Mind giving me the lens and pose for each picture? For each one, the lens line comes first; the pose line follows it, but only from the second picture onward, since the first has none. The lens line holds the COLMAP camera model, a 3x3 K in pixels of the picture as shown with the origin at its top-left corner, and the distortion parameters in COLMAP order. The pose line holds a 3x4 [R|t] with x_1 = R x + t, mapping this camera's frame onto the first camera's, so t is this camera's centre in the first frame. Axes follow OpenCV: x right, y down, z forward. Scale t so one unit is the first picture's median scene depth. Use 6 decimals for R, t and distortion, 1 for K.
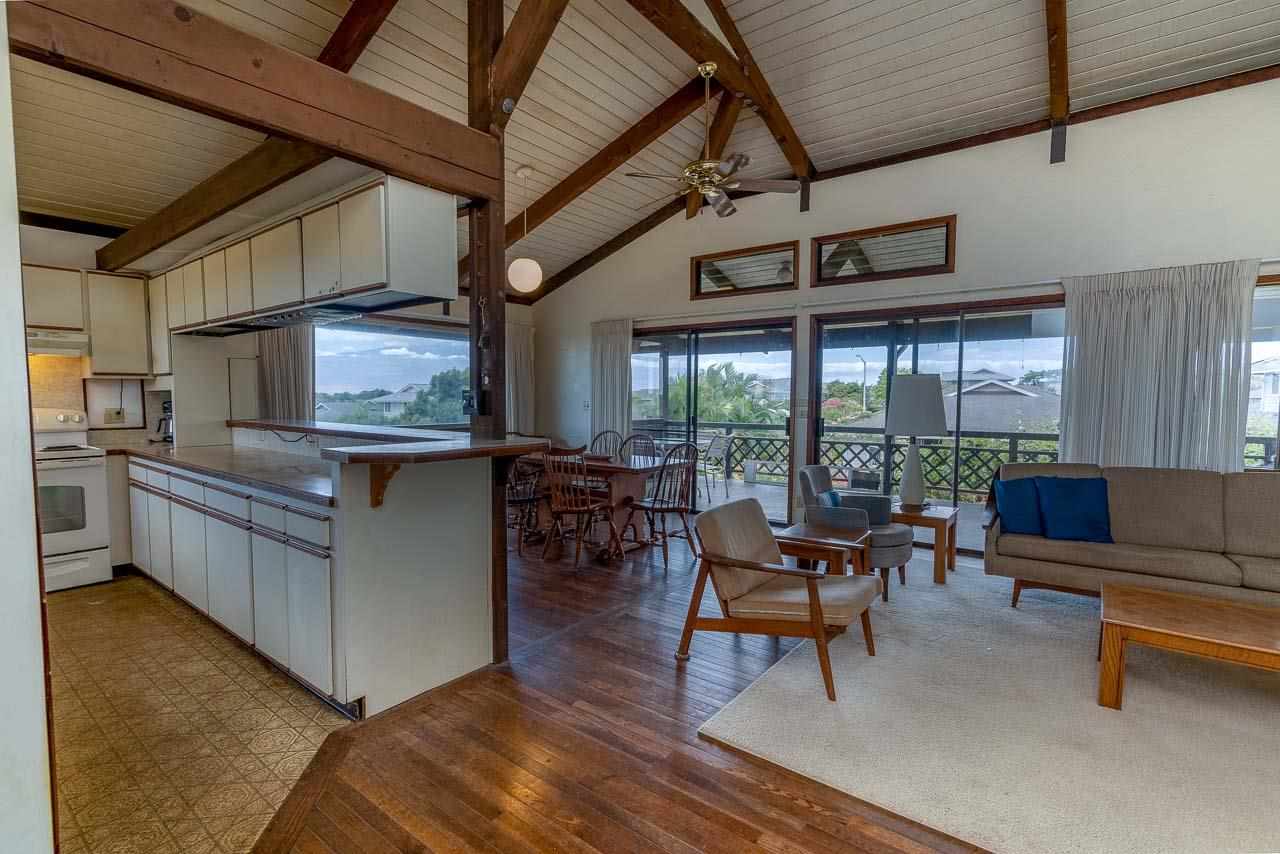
lens RADIAL K [[592.8, 0, 640.0], [0, 592.8, 427.0], [0, 0, 1]] dist [-0.002684, -0.000268]
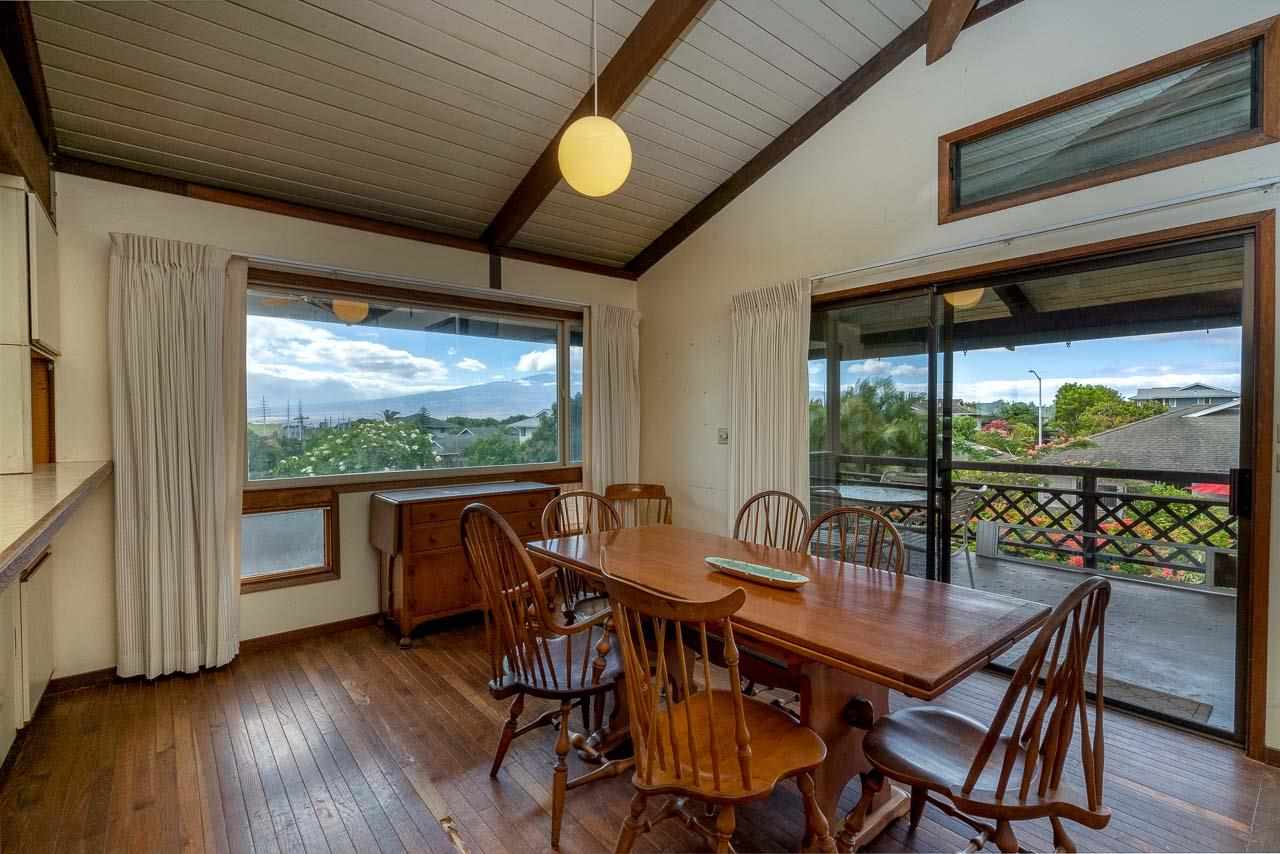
lens RADIAL K [[583.7, 0, 637.0], [0, 583.7, 430.4], [0, 0, 1]] dist [0.000415, -0.000039]
pose [[0.974493, -0.002387, -0.224405, -0.056160], [-0.005322, 0.999416, -0.033742, -0.028082], [0.224354, 0.034075, 0.973912, 0.537027]]
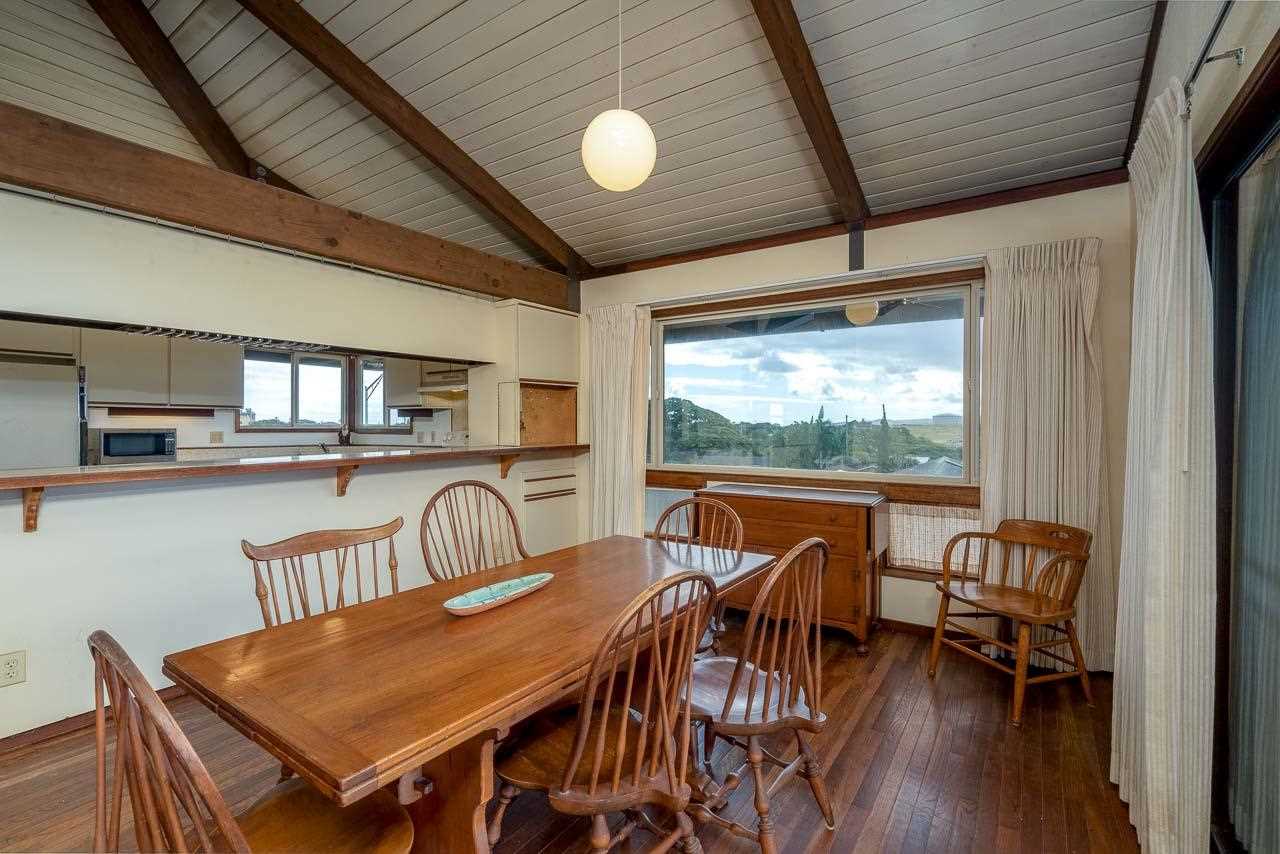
lens RADIAL K [[568.4, 0, 646.5], [0, 568.4, 427.8], [0, 0, 1]] dist [-0.017841, -0.000079]
pose [[0.060246, 0.010906, -0.998124, 0.223132], [-0.054243, 0.998499, 0.007636, -0.049099], [0.996709, 0.053682, 0.060747, 0.951672]]
